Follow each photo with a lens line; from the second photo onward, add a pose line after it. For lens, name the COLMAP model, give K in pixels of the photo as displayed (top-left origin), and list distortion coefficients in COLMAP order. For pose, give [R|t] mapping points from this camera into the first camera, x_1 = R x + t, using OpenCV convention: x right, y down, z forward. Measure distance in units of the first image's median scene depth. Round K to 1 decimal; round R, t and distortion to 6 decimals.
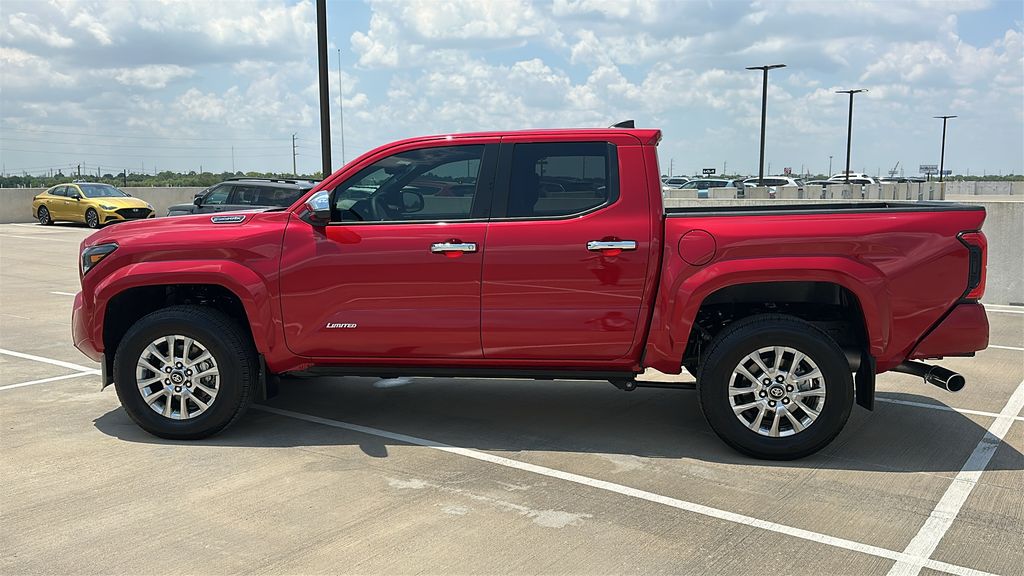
lens RADIAL K [[872.3, 0, 512.0], [0, 872.3, 288.0], [0, 0, 1]] dist [0.116986, -0.176546]
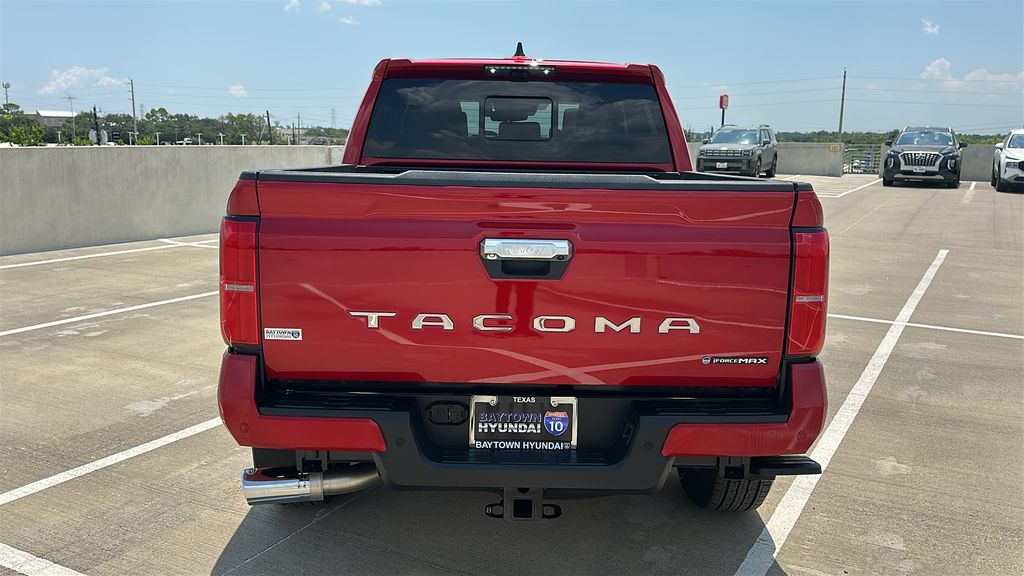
lens RADIAL K [[872.3, 0, 512.0], [0, 872.3, 288.0], [0, 0, 1]] dist [0.116986, -0.176546]
pose [[0.129227, 0.174100, -0.976212, 1.040154], [-0.131377, 0.978794, 0.157170, -0.123508], [0.982874, 0.107942, 0.149359, 1.064503]]
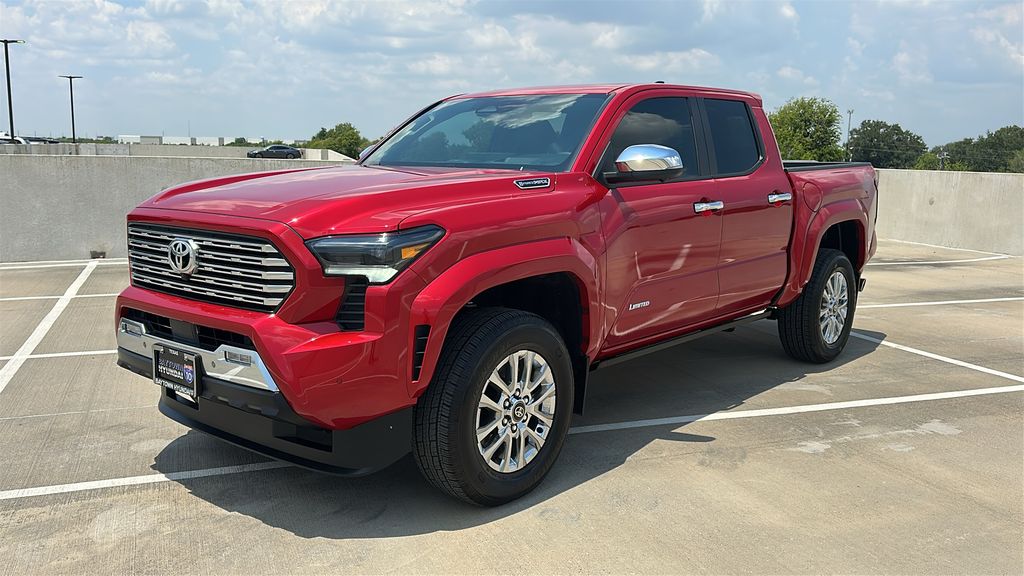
lens RADIAL K [[879.8, 0, 519.6], [0, 879.8, 266.6], [0, 0, 1]] dist [0.123470, -0.209085]
pose [[0.550046, -0.096907, 0.829493, -1.010154], [0.082693, 0.994684, 0.061371, -0.058823], [-0.831030, 0.034837, 0.555135, 0.655132]]
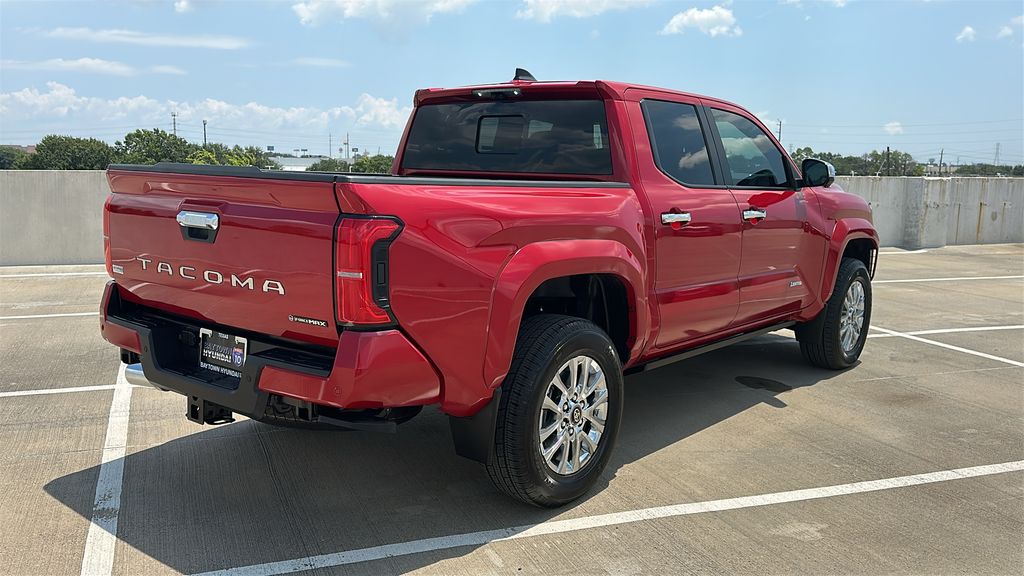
lens RADIAL K [[872.3, 0, 512.0], [0, 872.3, 288.0], [0, 0, 1]] dist [0.116986, -0.176546]
pose [[-0.541418, 0.111049, -0.833388, 0.998419], [-0.116626, 0.971736, 0.205251, -0.185825], [0.832625, 0.208321, -0.513164, 1.711281]]
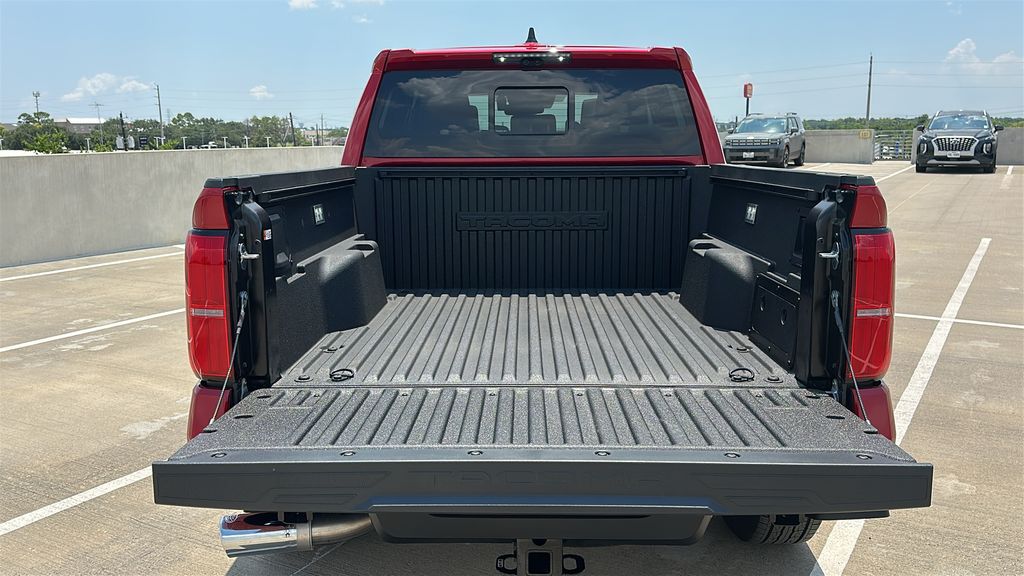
lens RADIAL K [[872.4, 0, 509.0], [0, 872.4, 286.6], [0, 0, 1]] dist [0.108681, -0.166957]
pose [[0.100990, 0.175333, -0.979316, 0.969080], [-0.106442, 0.980603, 0.164587, -0.124636], [0.989177, 0.087619, 0.117694, 1.082111]]
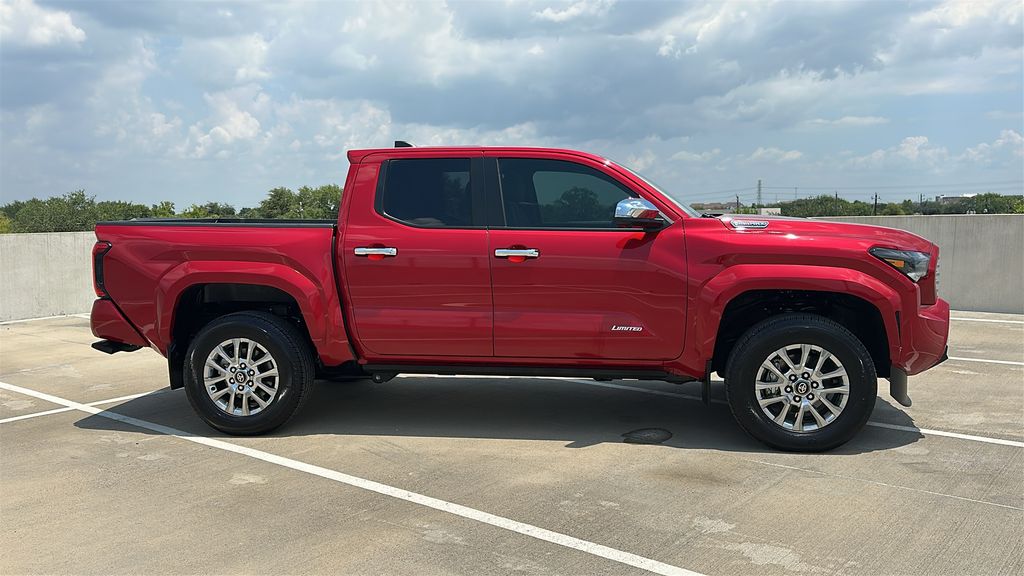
lens RADIAL K [[906.9, 0, 512.0], [0, 906.9, 288.0], [0, 0, 1]] dist [-0.002027, -0.006930]
pose [[-0.998331, 0.012335, 0.056410, -0.071602], [0.023641, 0.978601, 0.204404, -0.277096], [-0.052682, 0.205397, -0.977260, 2.504770]]
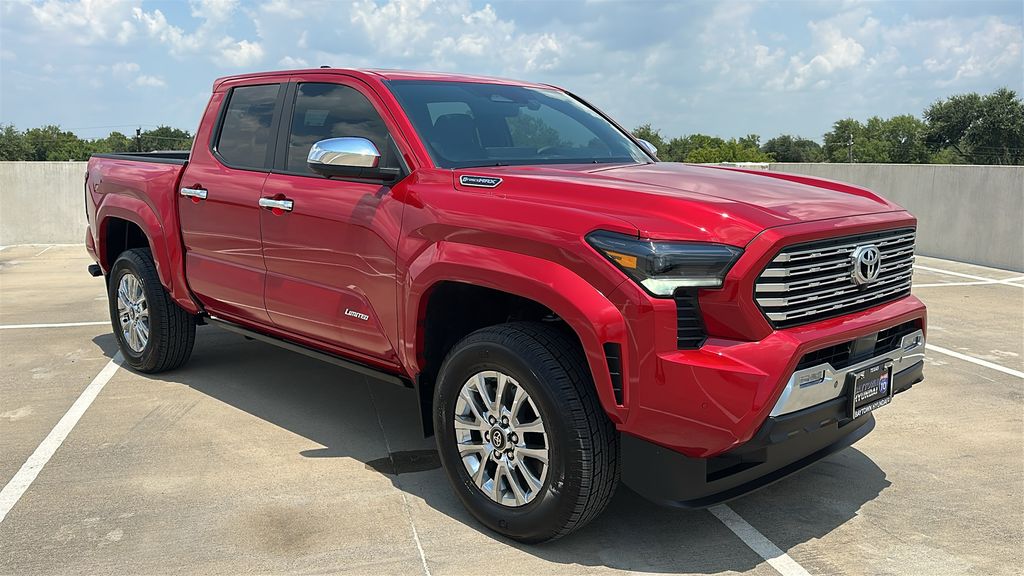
lens RADIAL K [[895.6, 0, 512.0], [0, 895.6, 288.0], [0, 0, 1]] dist [0.120066, -0.189961]
pose [[-0.771489, -0.090832, 0.629725, -0.784620], [0.083011, 0.966926, 0.241170, -0.210991], [-0.630804, 0.238334, -0.738433, 1.936380]]
